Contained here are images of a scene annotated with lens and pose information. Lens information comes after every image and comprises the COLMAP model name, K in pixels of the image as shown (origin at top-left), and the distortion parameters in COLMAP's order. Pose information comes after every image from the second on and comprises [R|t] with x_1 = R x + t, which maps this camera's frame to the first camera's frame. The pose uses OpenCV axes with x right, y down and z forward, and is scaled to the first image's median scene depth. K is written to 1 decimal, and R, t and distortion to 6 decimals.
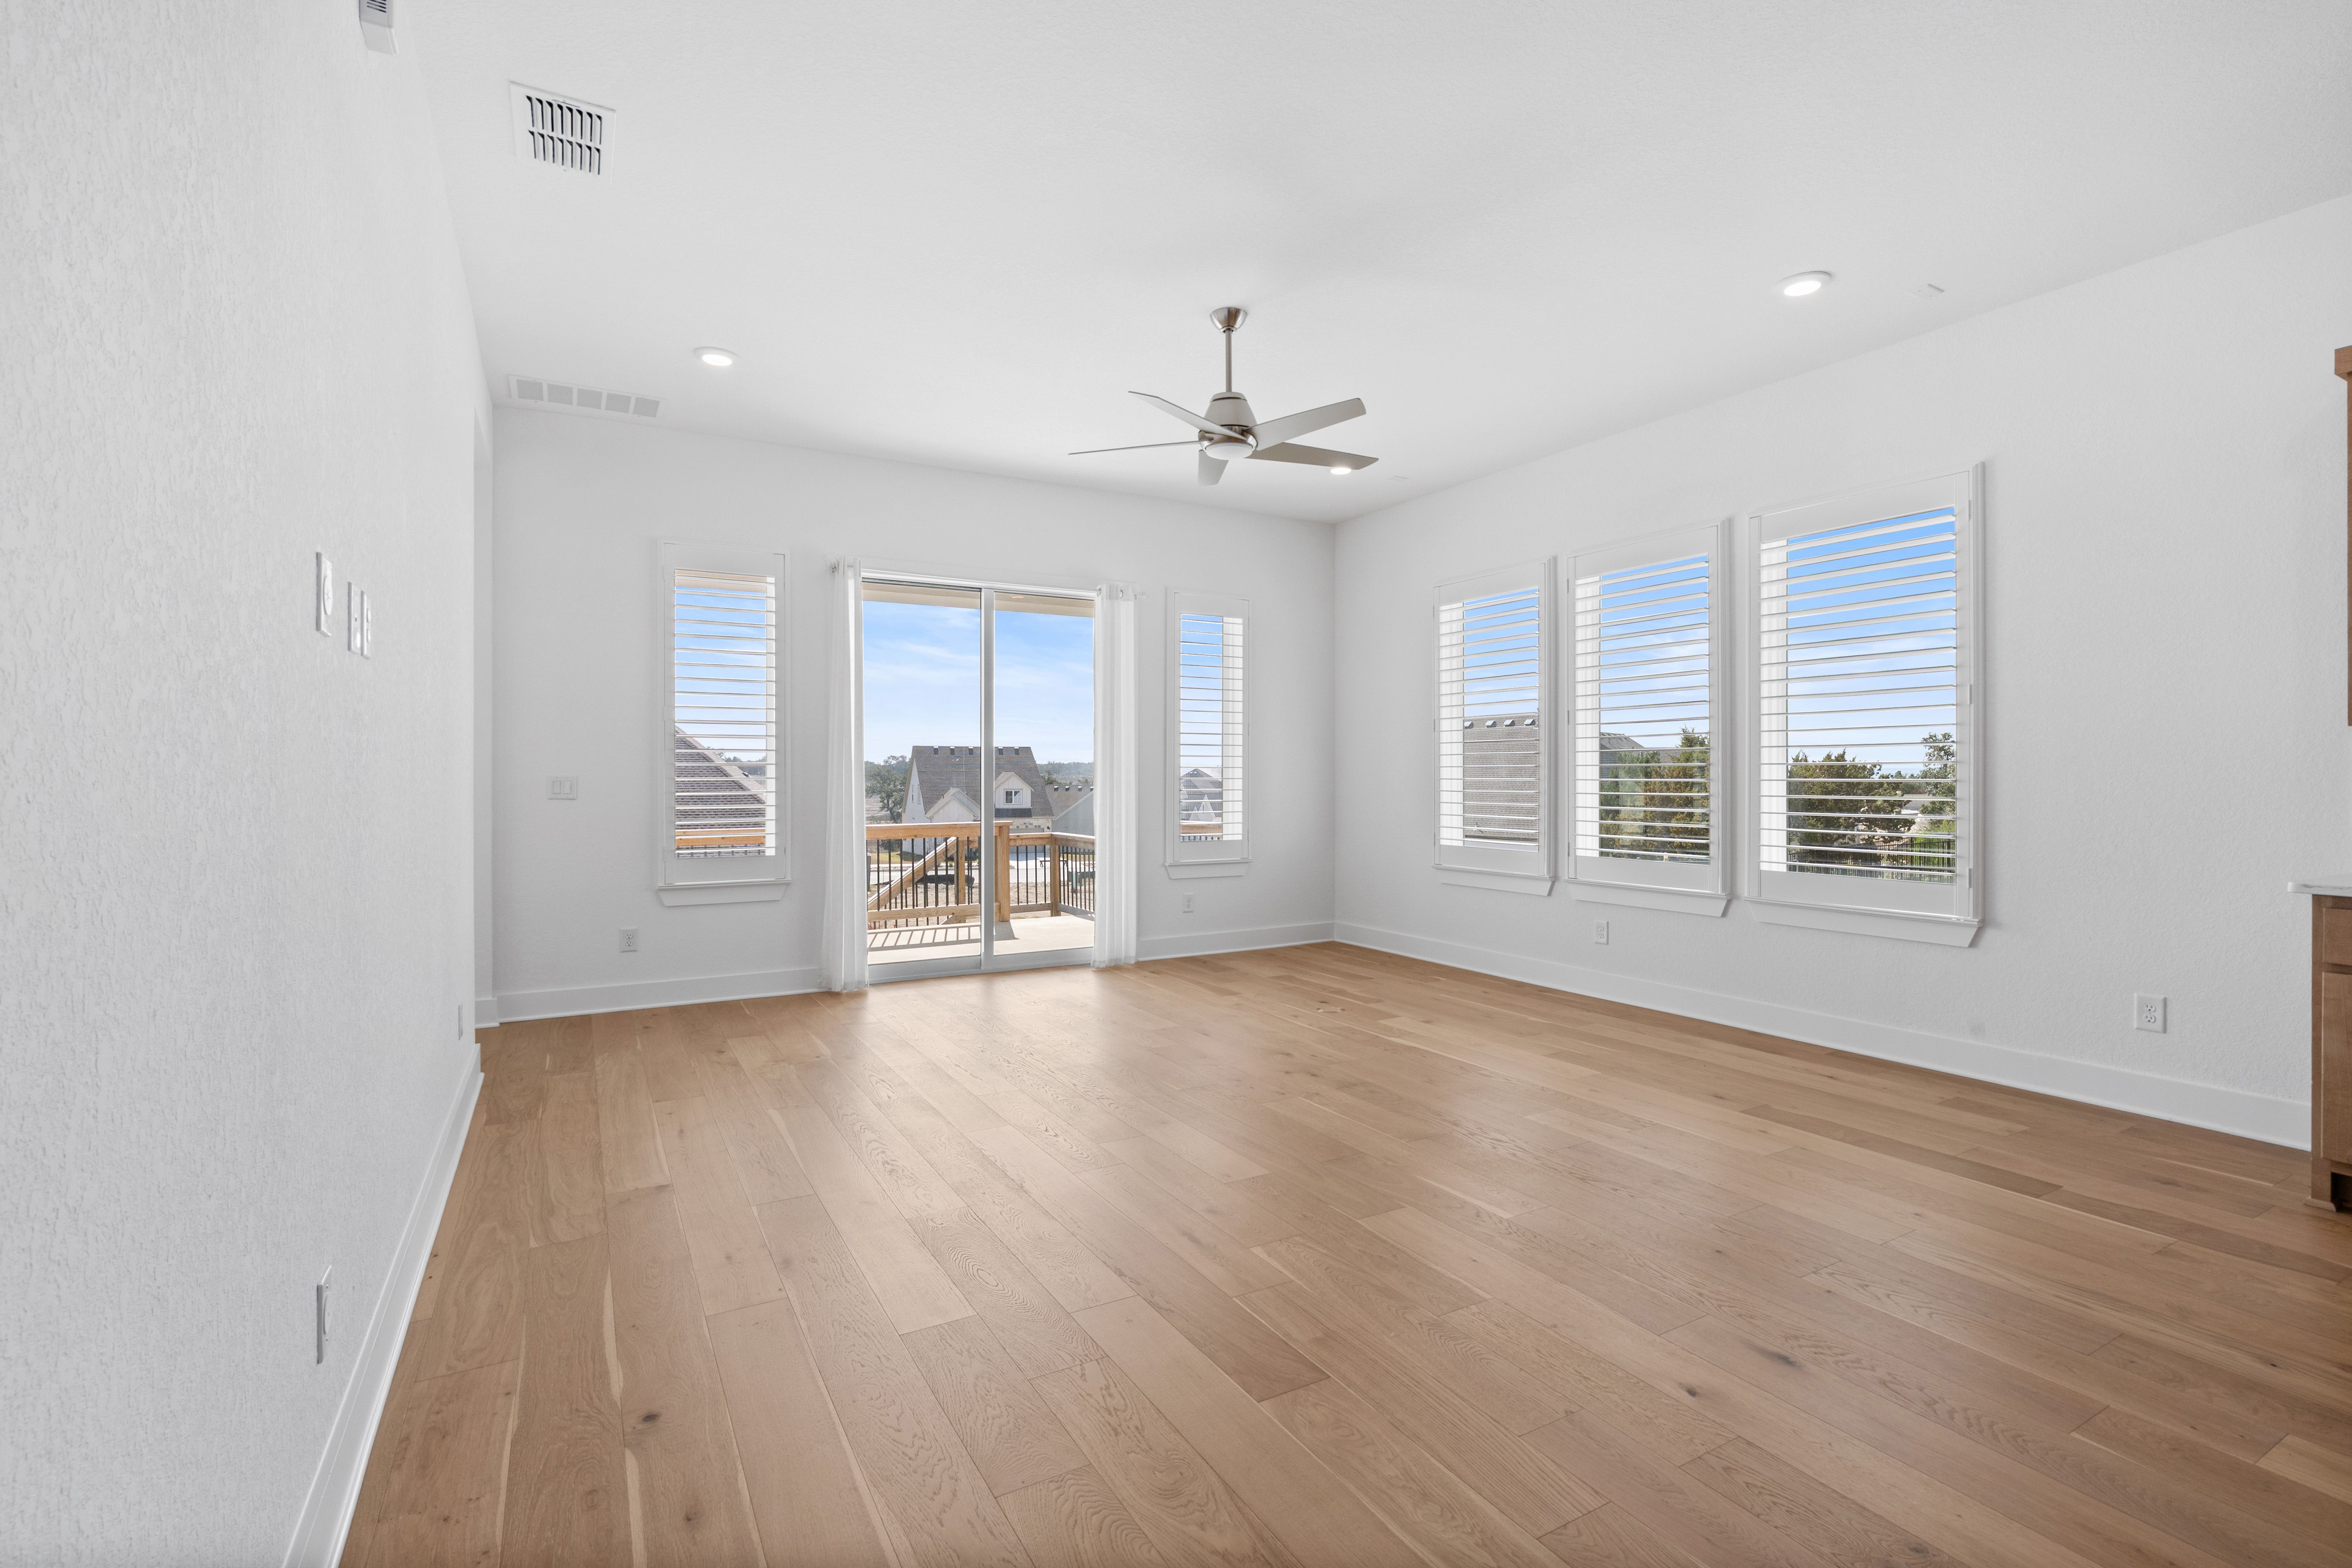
lens RADIAL K [[1070.5, 0, 1182.7], [0, 1070.5, 778.1], [0, 0, 1]] dist [-0.011262, 0.004975]
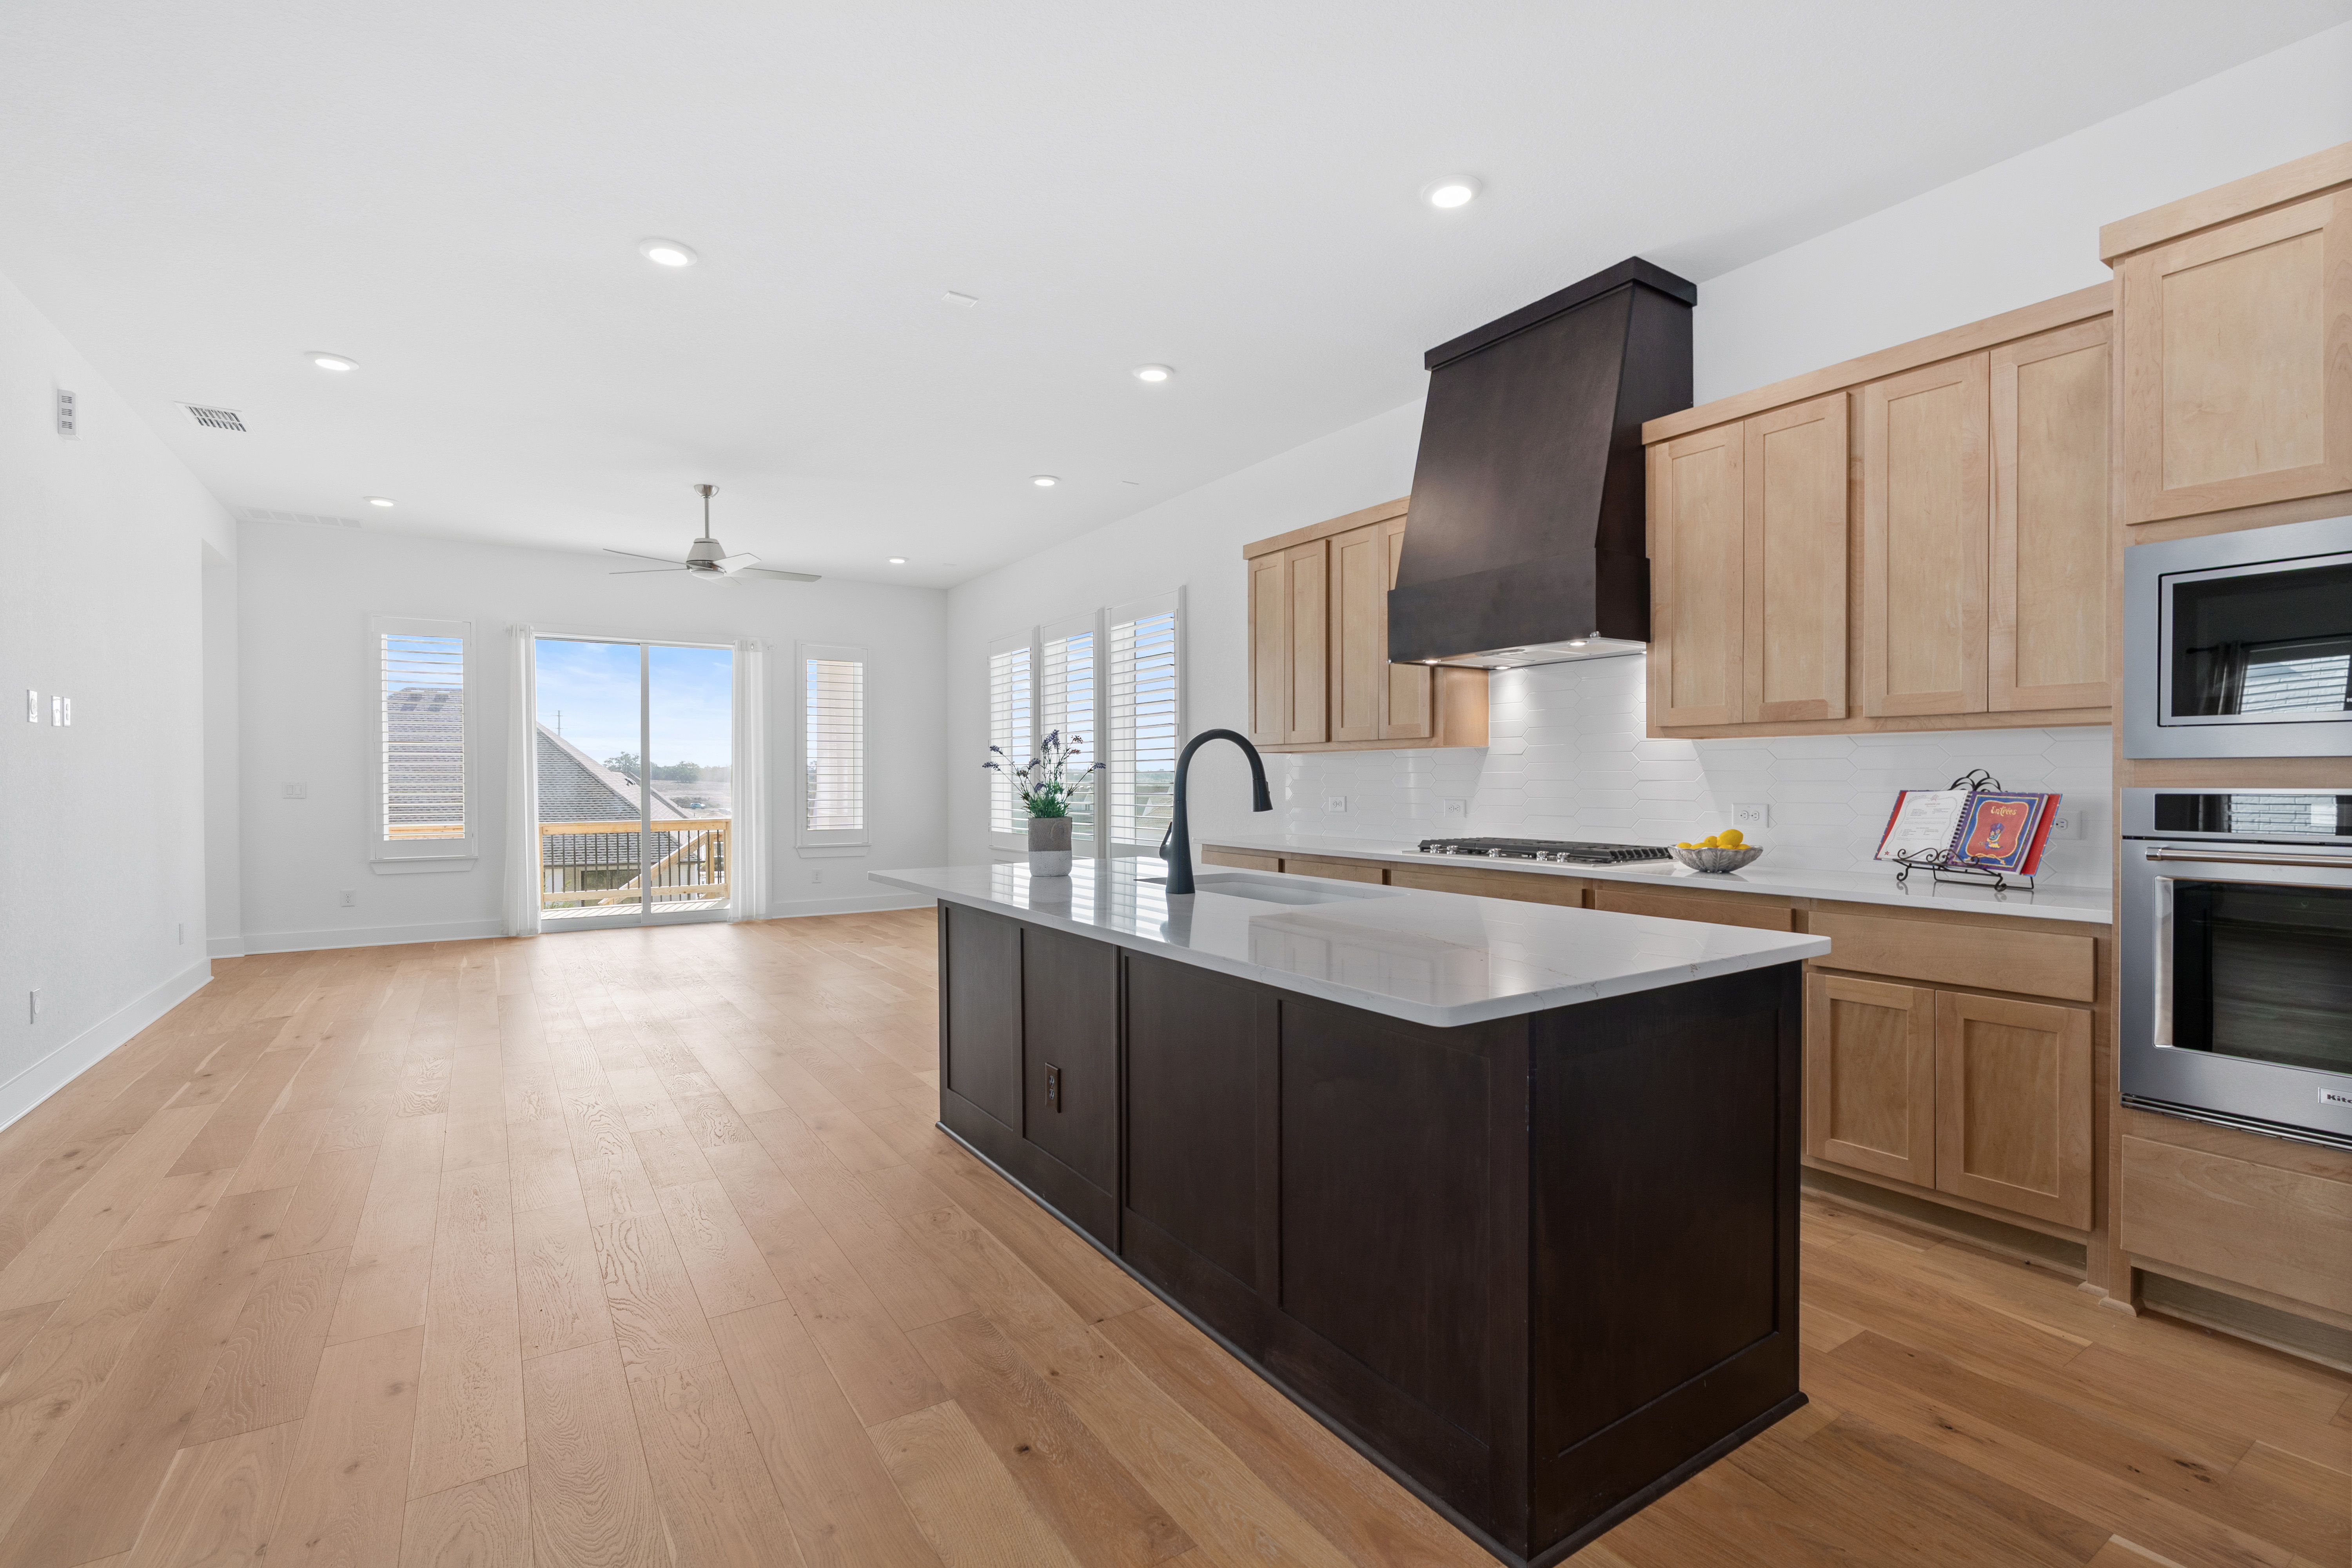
lens RADIAL K [[1070.5, 0, 1183.8], [0, 1070.5, 785.9], [0, 0, 1]] dist [-0.011262, 0.004975]
pose [[0.998190, -0.002342, 0.060098, 0.460641], [0.002205, 0.999995, 0.002343, 0.002493], [-0.060103, -0.002206, 0.998190, -0.434875]]
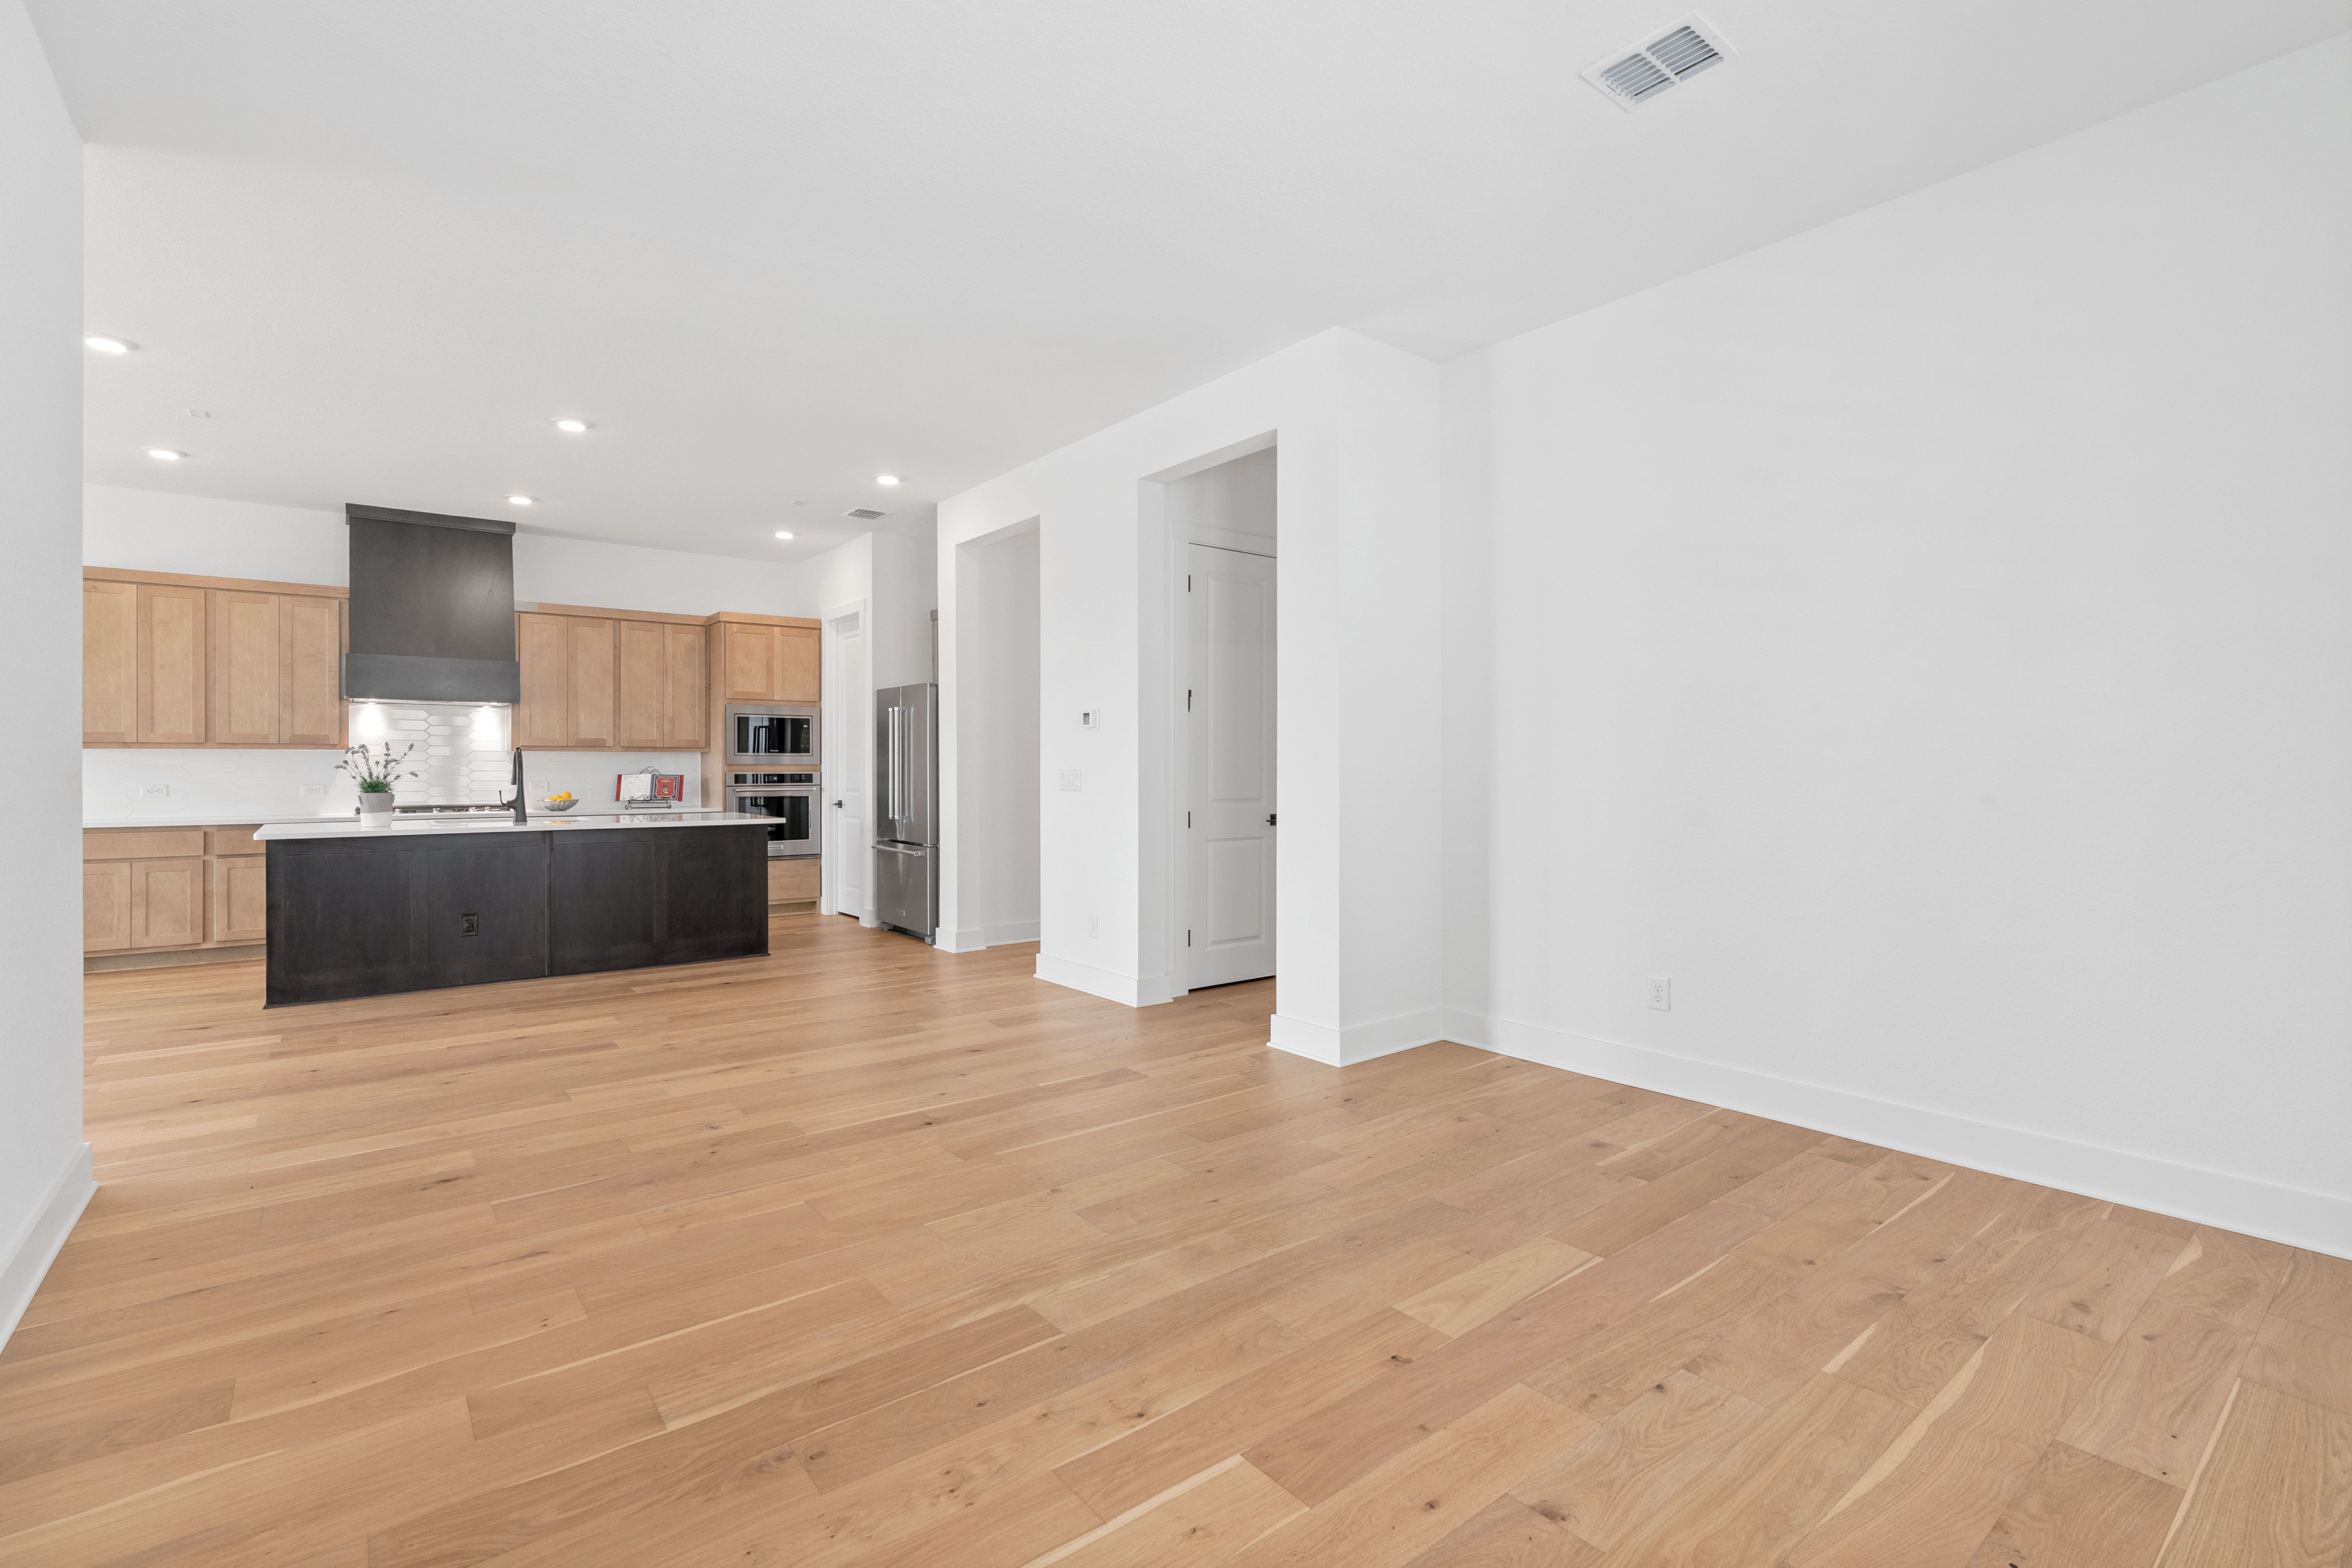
lens RADIAL K [[1070.5, 0, 1185.1], [0, 1070.5, 769.4], [0, 0, 1]] dist [-0.011262, 0.004975]
pose [[-0.147465, 0.000864, 0.989067, -0.666445], [0.007096, 0.999975, 0.000184, 0.004866], [-0.989042, 0.007045, -0.147468, -0.448427]]
